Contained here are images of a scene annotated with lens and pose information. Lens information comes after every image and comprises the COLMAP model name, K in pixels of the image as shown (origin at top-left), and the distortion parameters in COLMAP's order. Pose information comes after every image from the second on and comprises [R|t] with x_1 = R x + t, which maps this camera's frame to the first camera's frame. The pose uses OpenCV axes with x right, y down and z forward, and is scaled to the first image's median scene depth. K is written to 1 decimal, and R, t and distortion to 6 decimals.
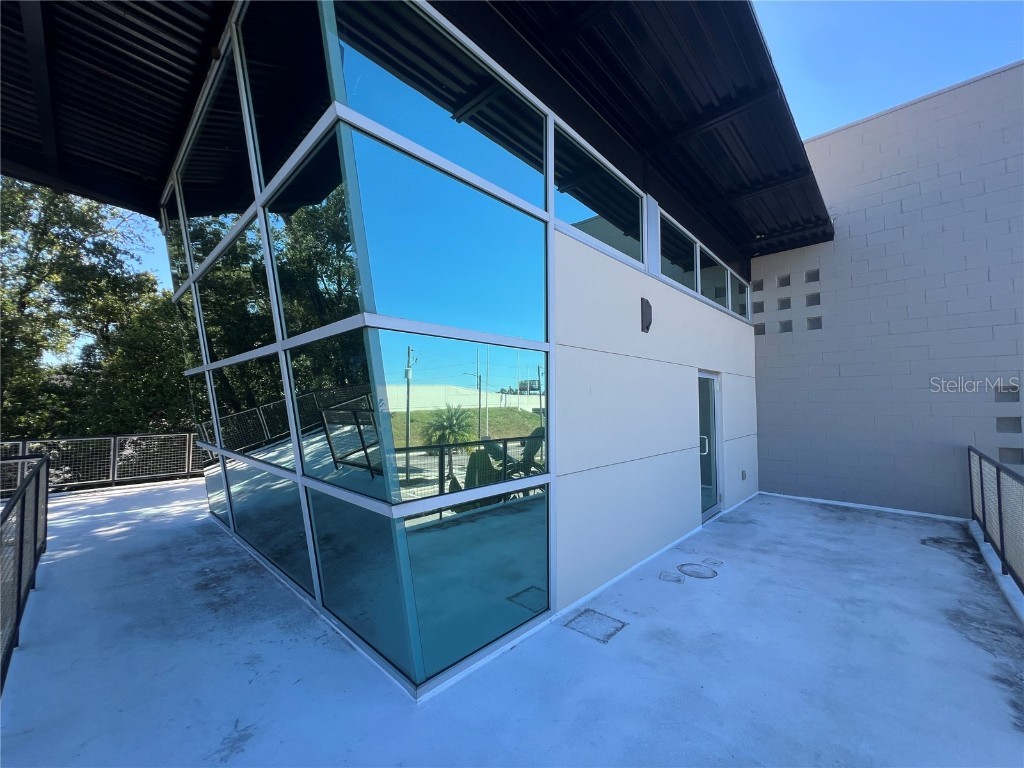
lens RADIAL K [[408.1, 0, 515.2], [0, 408.1, 384.2], [0, 0, 1]] dist [-0.002167, 0.000282]
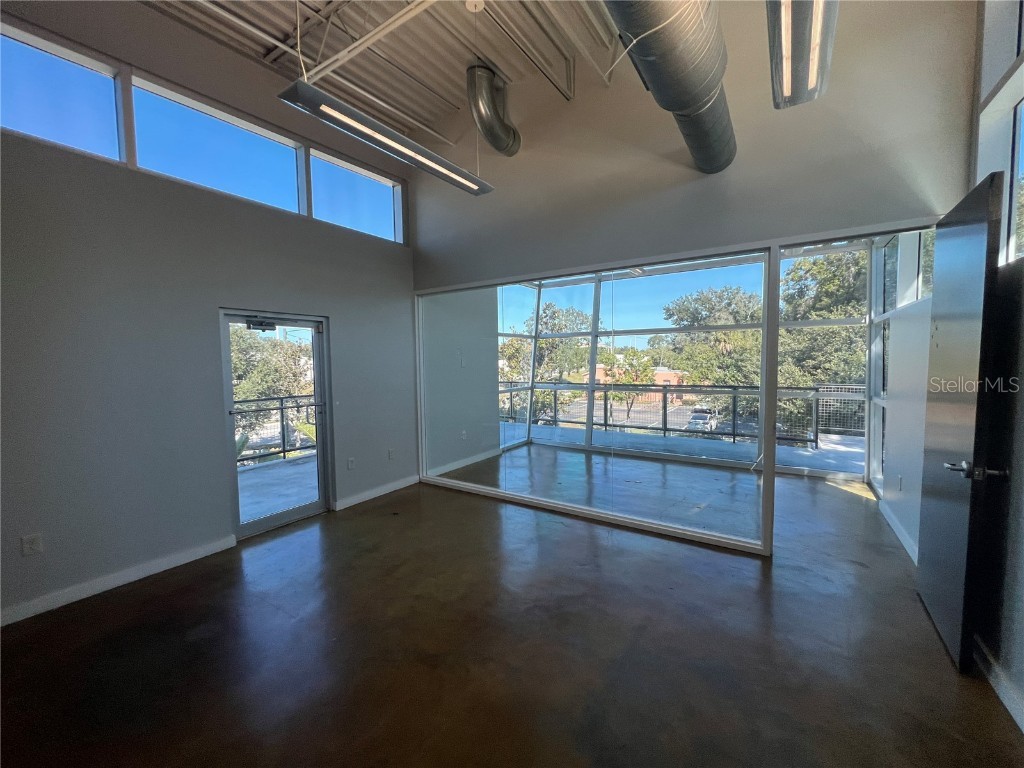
lens RADIAL K [[408.1, 0, 514.1], [0, 408.1, 383.2], [0, 0, 1]] dist [-0.002167, 0.000282]
pose [[-0.984200, 0.024378, -0.175376, 0.312882], [0.022383, 0.999660, 0.013342, 0.129964], [0.175642, 0.009206, -0.984411, 2.850999]]
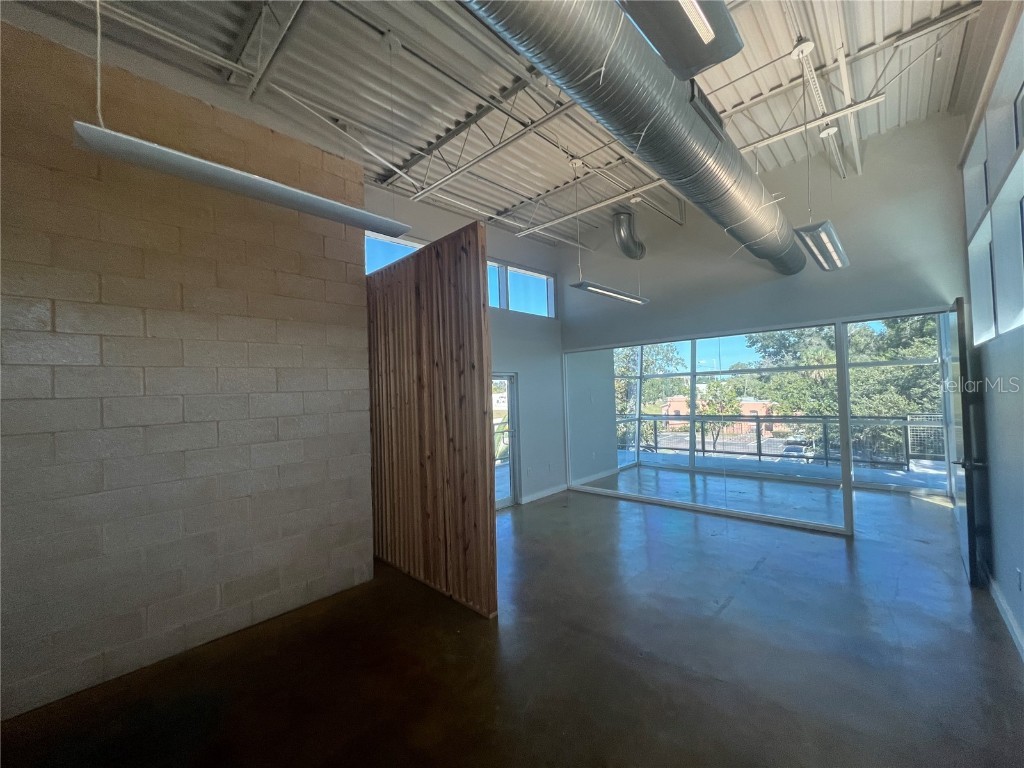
lens RADIAL K [[408.1, 0, 513.9], [0, 408.1, 383.7], [0, 0, 1]] dist [-0.002167, 0.000282]
pose [[-0.999410, 0.033183, -0.008876, 0.683111], [0.033722, 0.996991, -0.069792, 0.113425], [0.006533, -0.070051, -0.997522, 3.401080]]
